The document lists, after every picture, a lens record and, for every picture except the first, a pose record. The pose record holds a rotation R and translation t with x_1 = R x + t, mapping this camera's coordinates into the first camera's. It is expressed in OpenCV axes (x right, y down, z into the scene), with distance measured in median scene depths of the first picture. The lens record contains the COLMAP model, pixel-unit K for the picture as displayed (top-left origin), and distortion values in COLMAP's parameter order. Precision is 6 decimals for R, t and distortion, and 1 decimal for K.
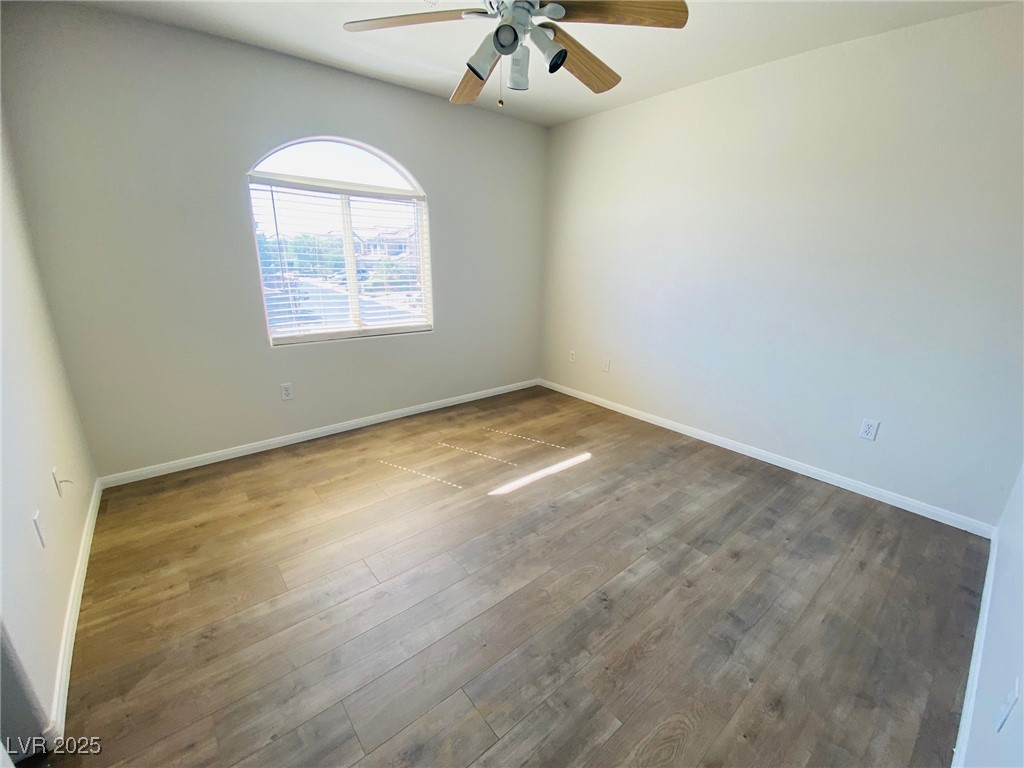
lens RADIAL K [[416.5, 0, 512.0], [0, 416.5, 384.0], [0, 0, 1]] dist [0.028881, -0.024166]
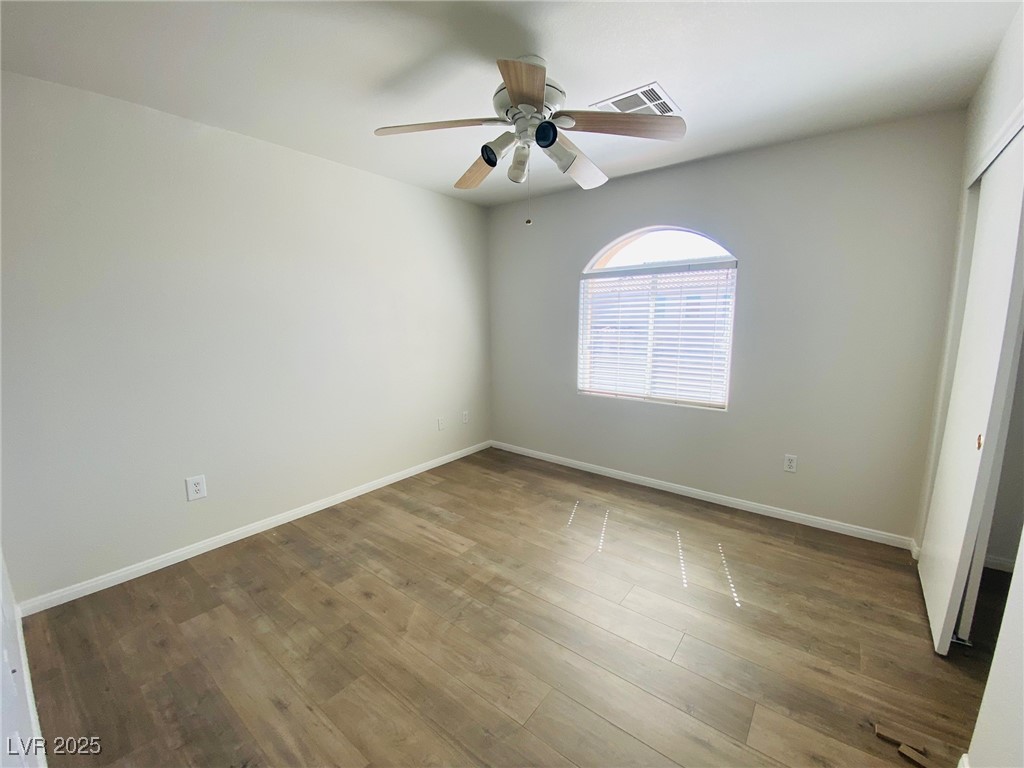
lens RADIAL K [[416.5, 0, 512.0], [0, 416.5, 384.0], [0, 0, 1]] dist [0.028881, -0.024166]
pose [[0.202116, 0.125189, -0.971327, 0.558611], [-0.269254, 0.960680, 0.067790, -0.118134], [0.941622, 0.247833, 0.227877, 0.367987]]
